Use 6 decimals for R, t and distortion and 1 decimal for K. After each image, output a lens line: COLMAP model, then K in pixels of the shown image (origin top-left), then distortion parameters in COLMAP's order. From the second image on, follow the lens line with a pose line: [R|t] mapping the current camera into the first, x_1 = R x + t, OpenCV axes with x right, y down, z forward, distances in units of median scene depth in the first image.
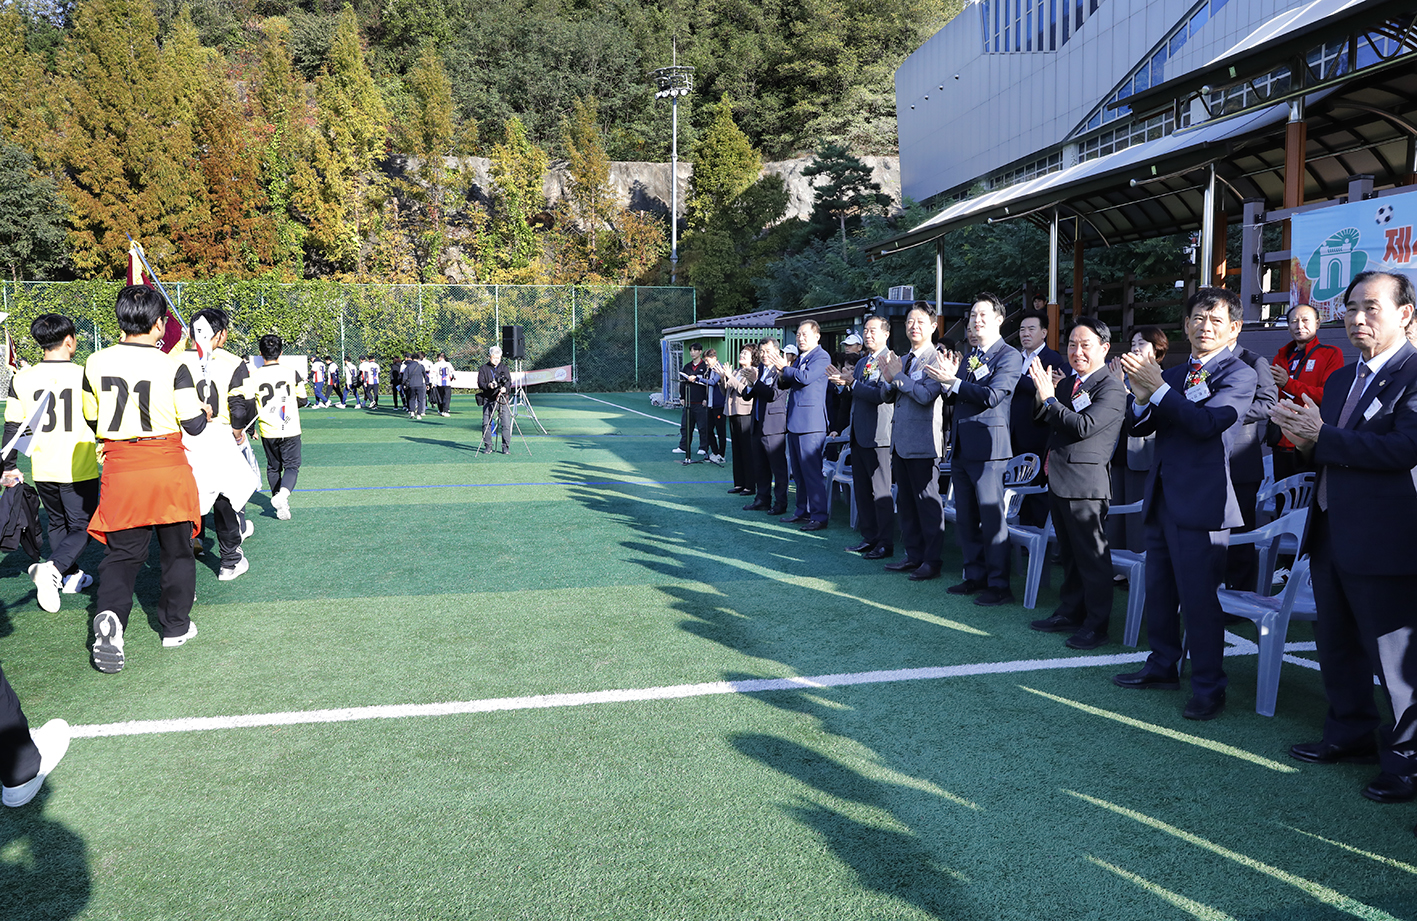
lens RADIAL K [[994.7, 0, 696.8], [0, 994.7, 453.1], [0, 0, 1]] dist [-0.077207, 0.033123]
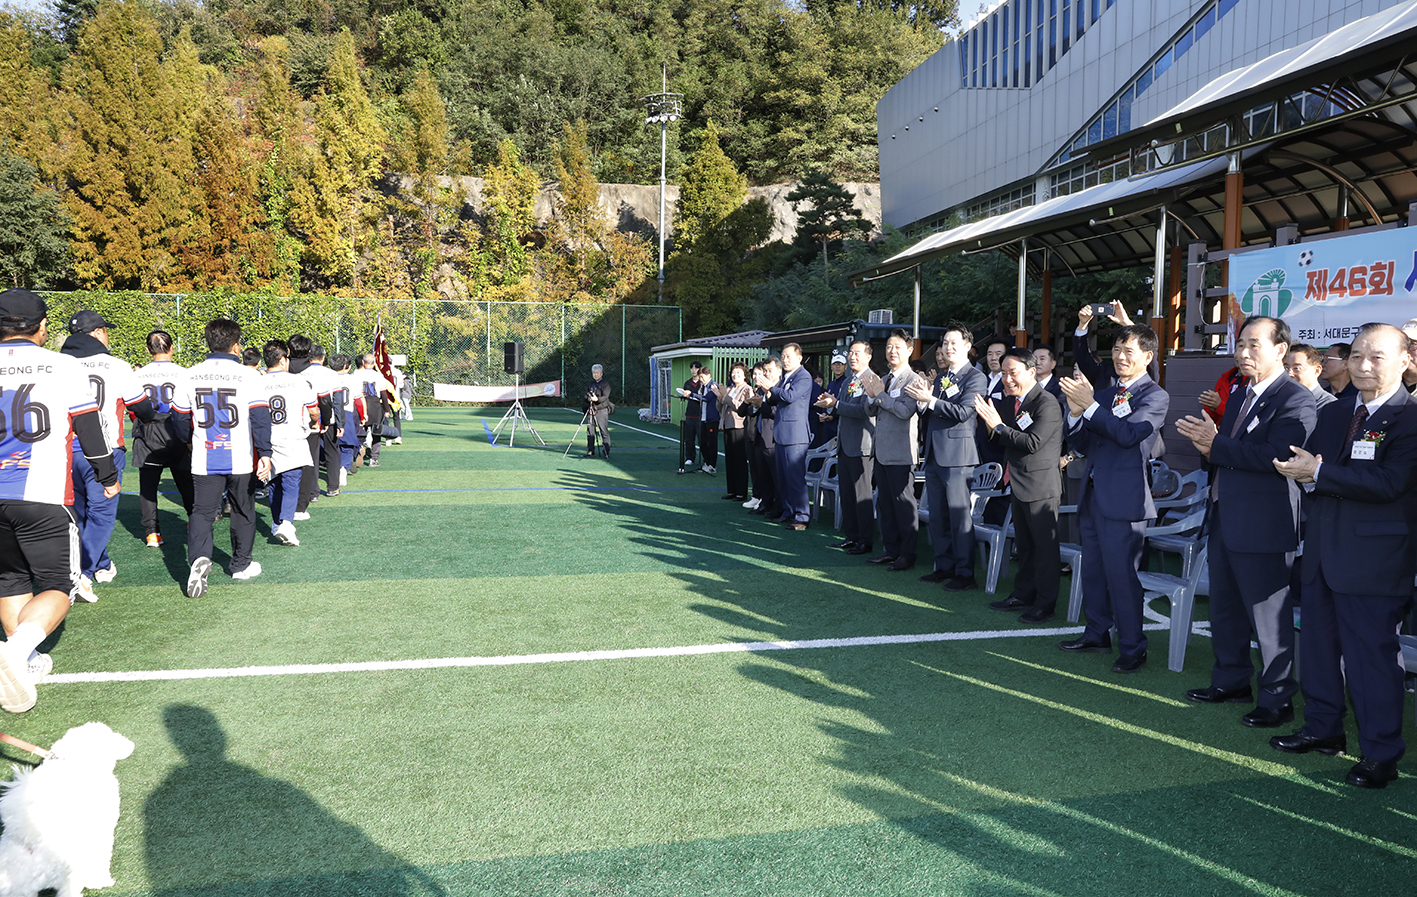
lens RADIAL K [[983.0, 0, 694.0], [0, 983.0, 452.8], [0, 0, 1]] dist [-0.077513, 0.026737]
pose [[0.999763, 0.013307, 0.017219, -0.004305], [-0.013017, 0.999773, -0.016869, 0.001800], [-0.017440, 0.016641, 0.999709, -0.018569]]
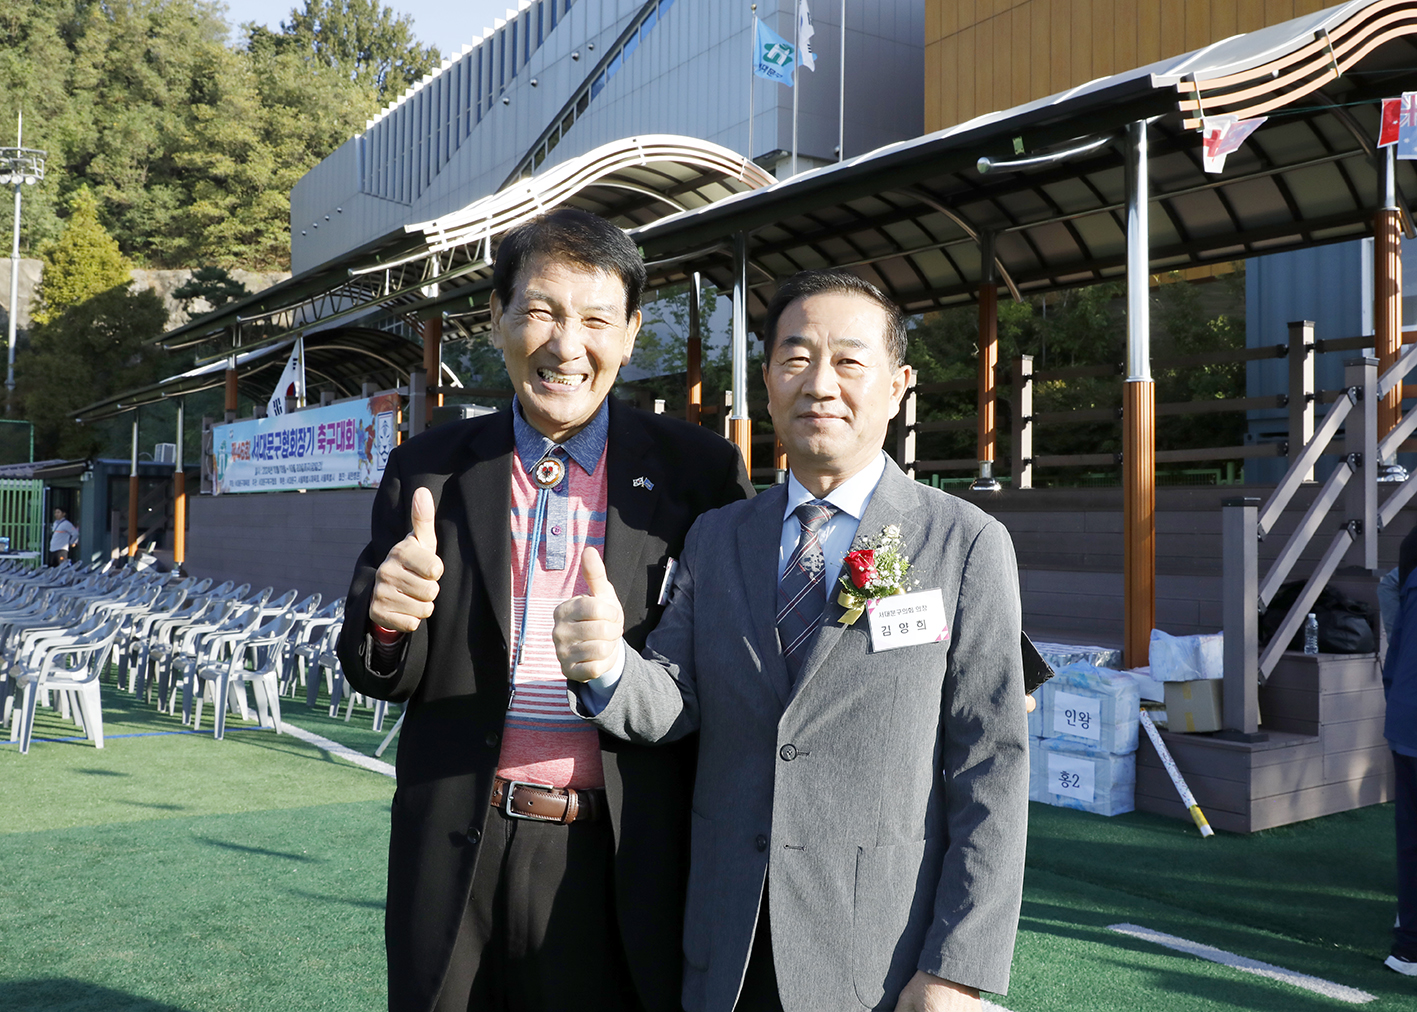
lens RADIAL K [[1380.2, 0, 760.9], [0, 1380.2, 467.5], [0, 0, 1]] dist [0.014863, 0.000000]
pose [[0.915904, 0.026939, 0.400492, 0.096845], [0.024357, 0.992177, -0.122442, 0.023699], [-0.400658, 0.121900, 0.908082, -0.274357]]
